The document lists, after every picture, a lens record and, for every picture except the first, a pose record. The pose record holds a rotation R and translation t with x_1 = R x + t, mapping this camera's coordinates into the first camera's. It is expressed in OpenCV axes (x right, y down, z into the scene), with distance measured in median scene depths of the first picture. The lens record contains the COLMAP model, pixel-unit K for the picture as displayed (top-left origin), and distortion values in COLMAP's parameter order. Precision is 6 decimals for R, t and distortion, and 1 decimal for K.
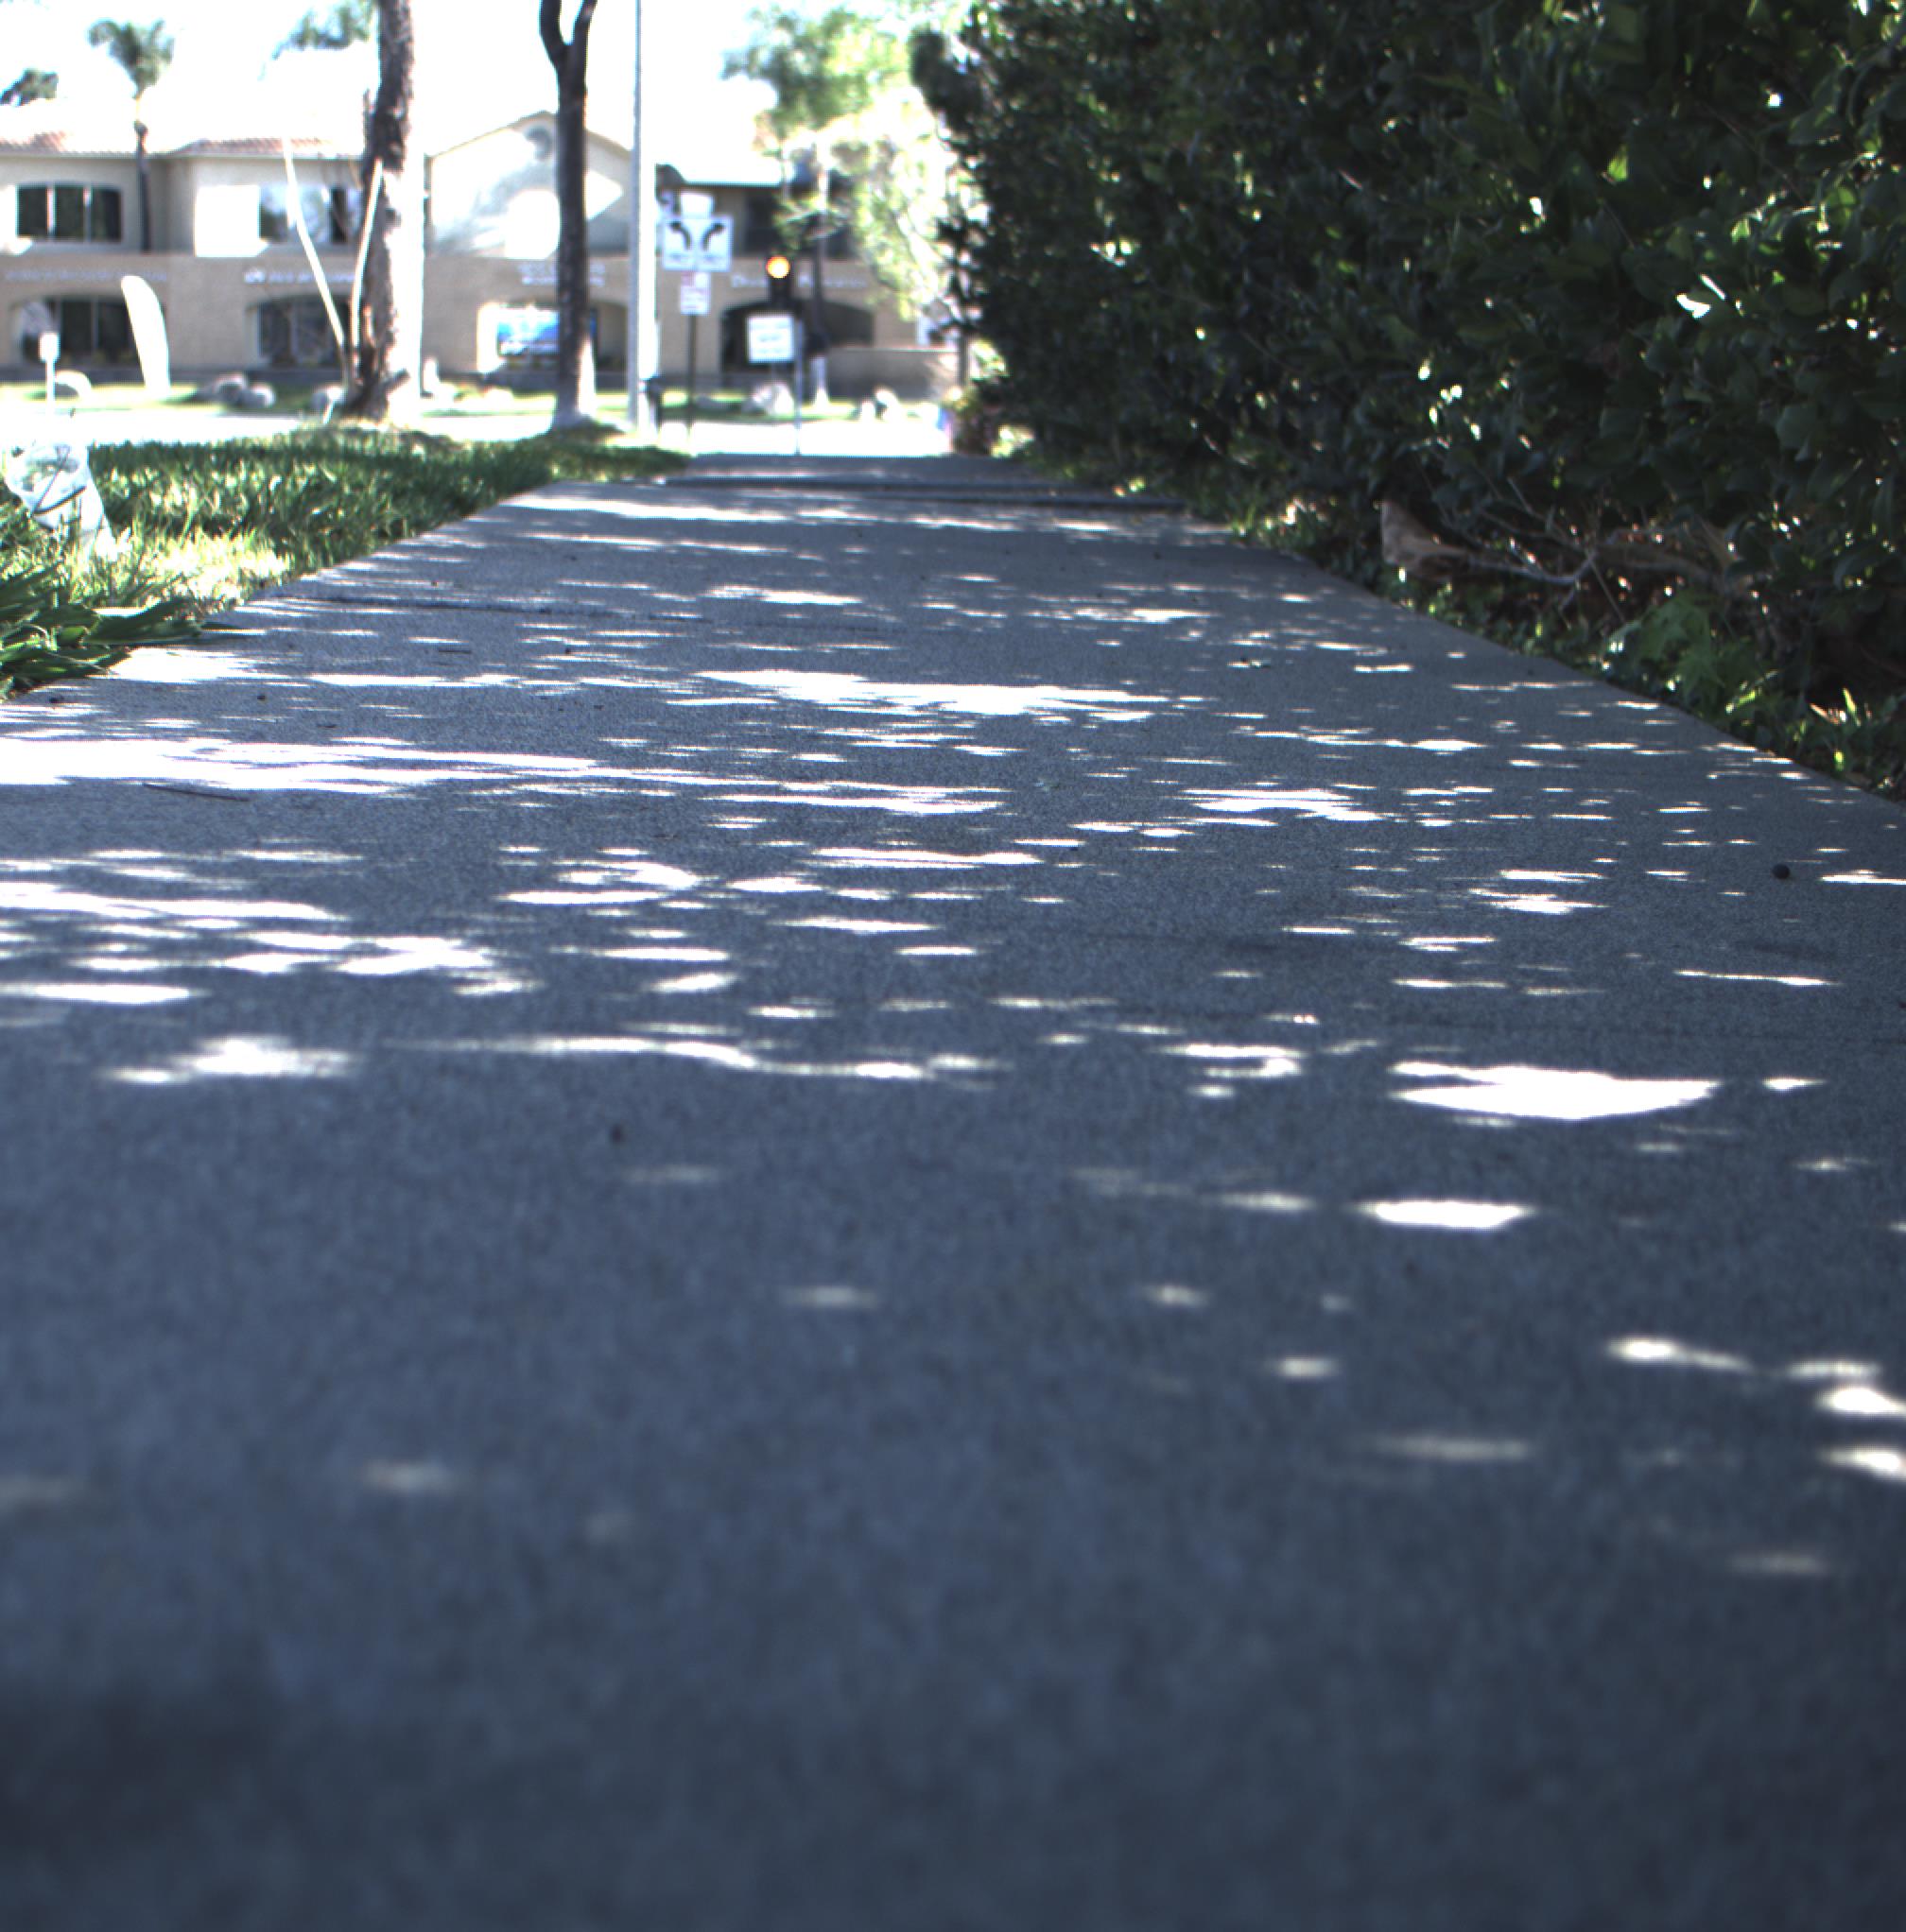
lens RADIAL K [[4322.3, 0, 710.9], [0, 4322.3, 964.7], [0, 0, 1]] dist [-0.179224, 0.820793]
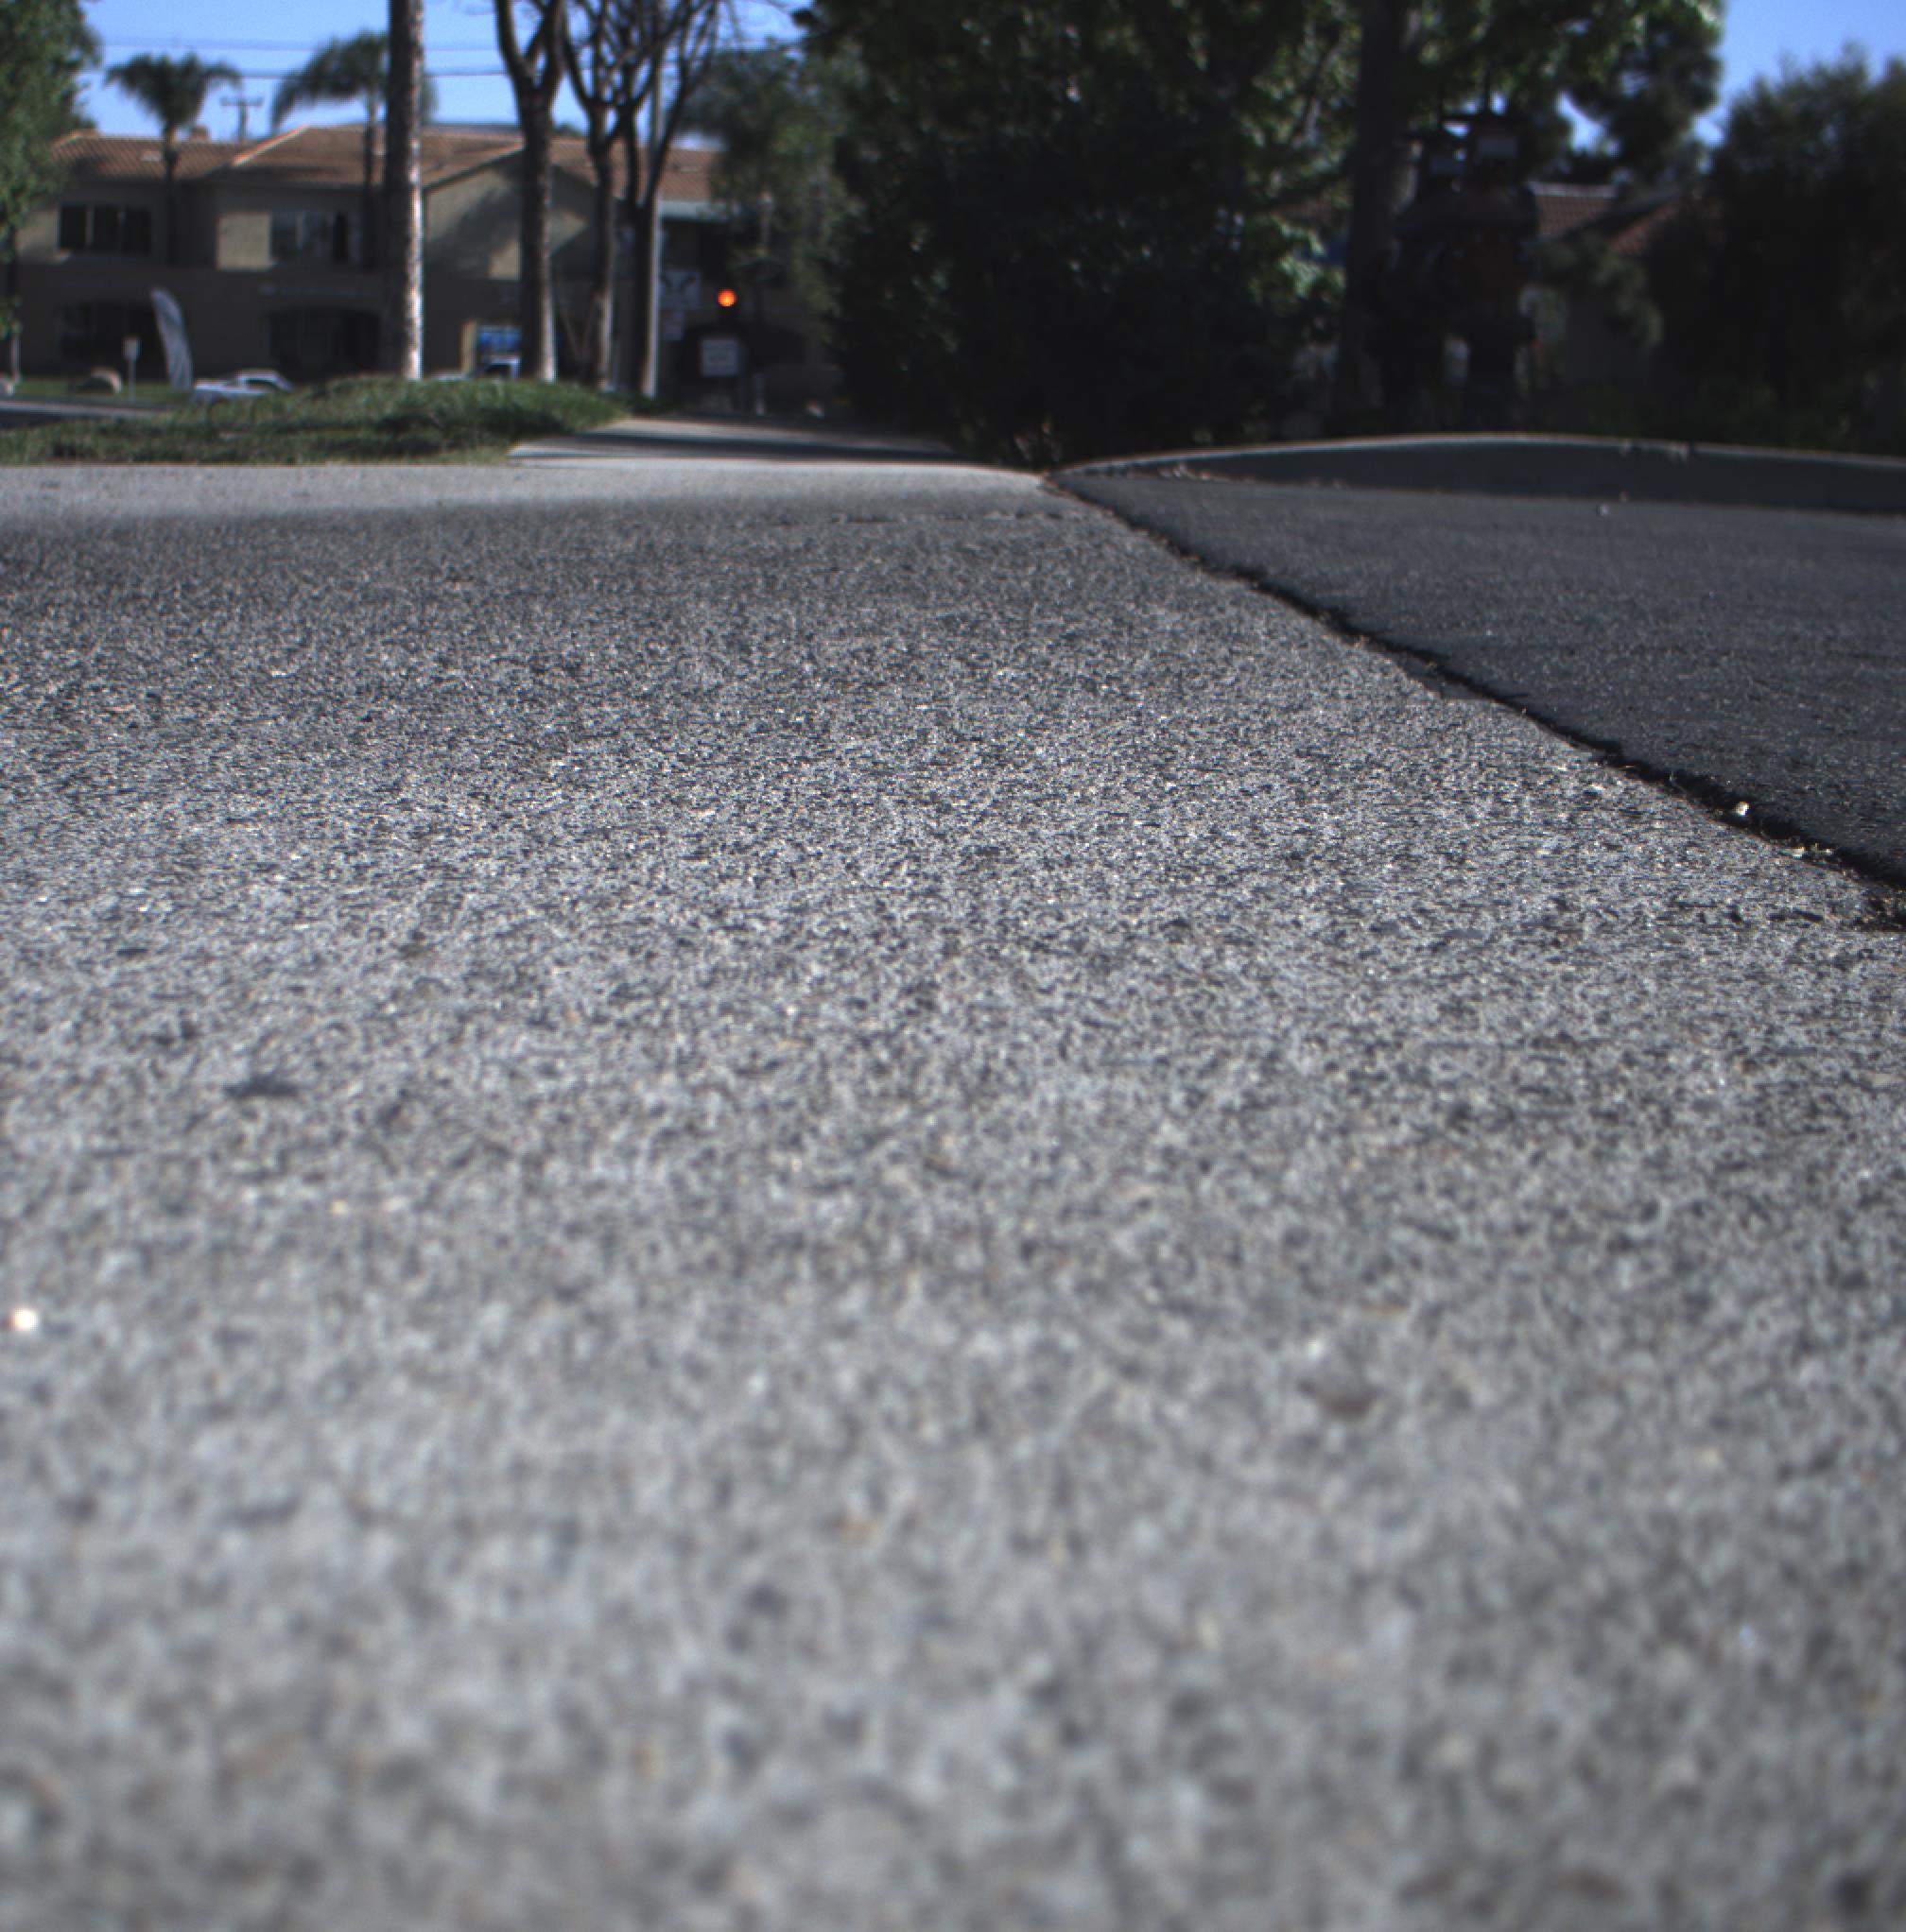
lens RADIAL K [[4322.3, 0, 710.9], [0, 4322.3, 964.7], [0, 0, 1]] dist [-0.179224, 0.820793]
pose [[0.999538, 0.024472, 0.018010, -0.007613], [-0.024413, 0.999696, -0.003486, 0.037594], [-0.018090, 0.003044, 0.999832, -0.265425]]
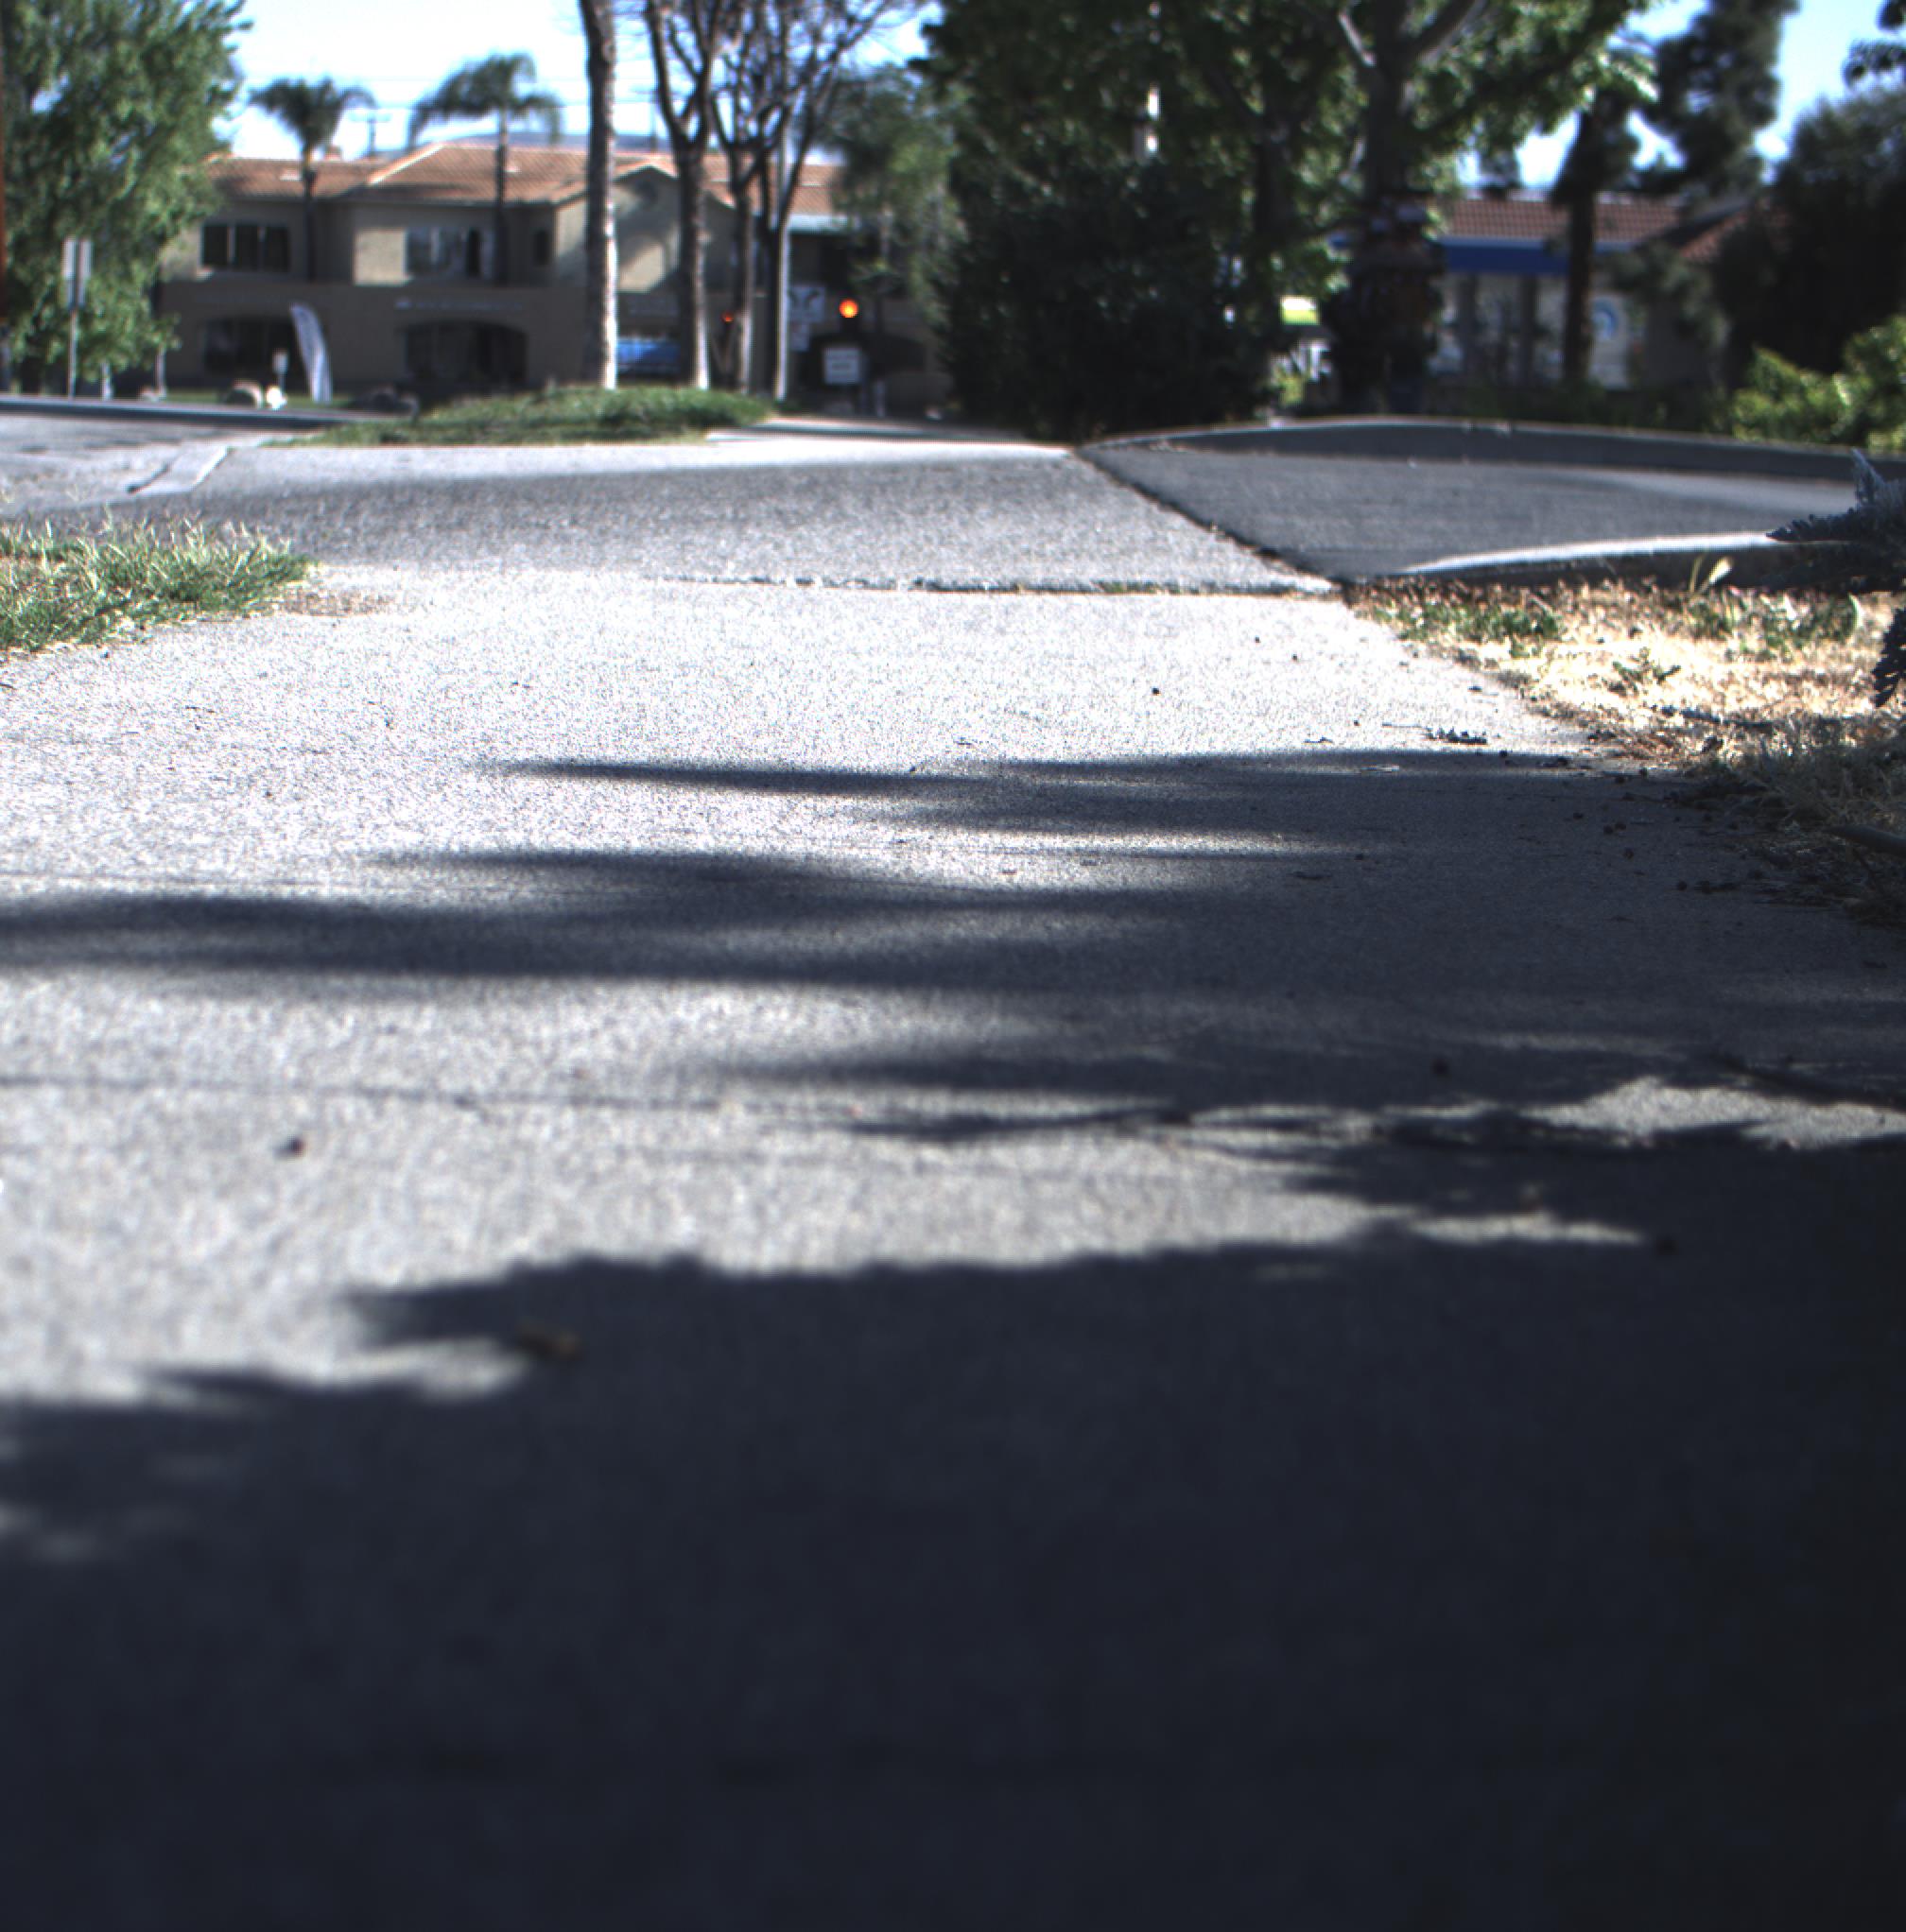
lens RADIAL K [[4322.3, 0, 710.9], [0, 4322.3, 964.7], [0, 0, 1]] dist [-0.179224, 0.820793]
pose [[0.999750, 0.019536, -0.010834, -0.009167], [-0.019589, 0.999797, -0.004819, 0.046653], [0.010737, 0.005030, 0.999930, -0.329659]]
